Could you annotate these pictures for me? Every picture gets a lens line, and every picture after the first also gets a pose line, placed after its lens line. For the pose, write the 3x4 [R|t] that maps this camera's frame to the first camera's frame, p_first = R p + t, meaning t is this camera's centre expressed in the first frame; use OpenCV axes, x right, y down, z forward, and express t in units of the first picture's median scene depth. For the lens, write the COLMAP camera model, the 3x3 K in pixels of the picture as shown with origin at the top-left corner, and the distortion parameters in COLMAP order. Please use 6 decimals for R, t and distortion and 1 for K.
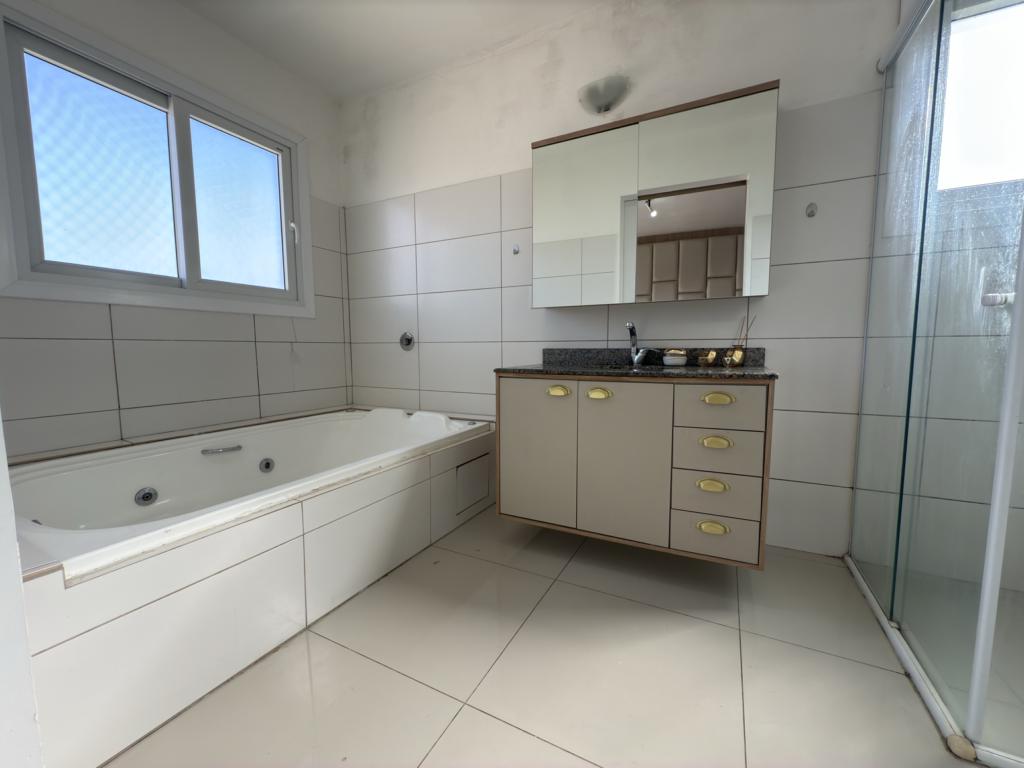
lens RADIAL K [[409.0, 0, 512.3], [0, 409.0, 386.0], [0, 0, 1]] dist [0.000755, -0.000137]
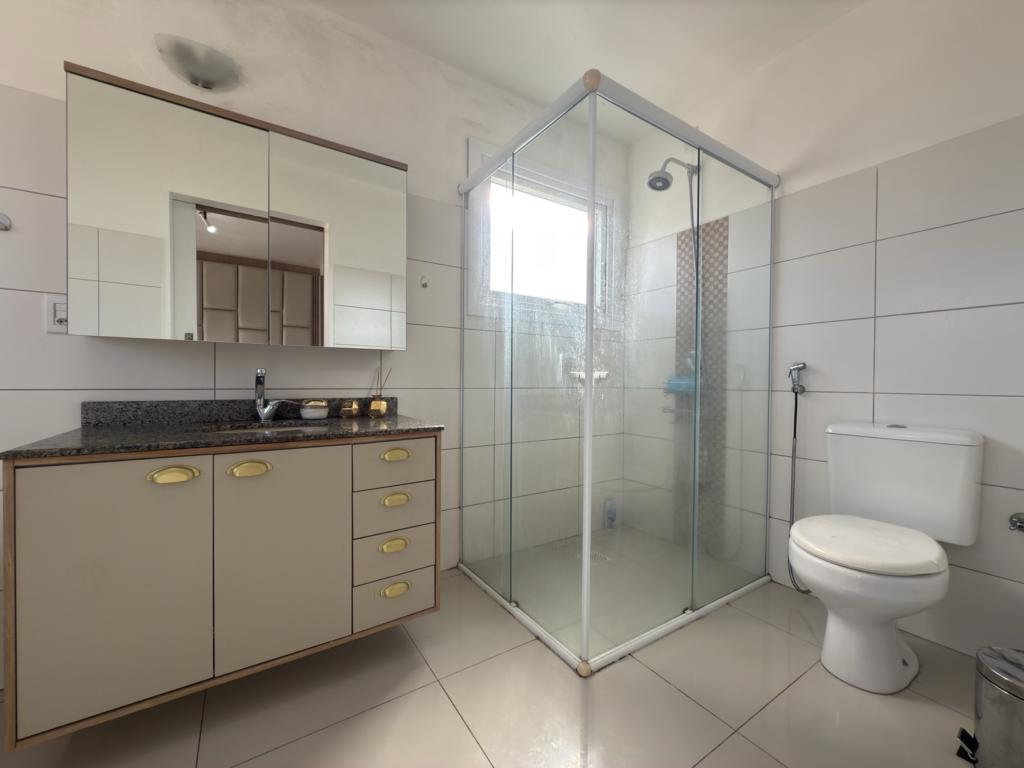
lens RADIAL K [[409.0, 0, 512.3], [0, 409.0, 386.0], [0, 0, 1]] dist [0.000755, -0.000137]
pose [[0.493105, -0.003340, 0.869964, -0.171850], [0.070815, 0.996828, -0.036312, -0.061770], [-0.867083, 0.079512, 0.491777, 0.202123]]
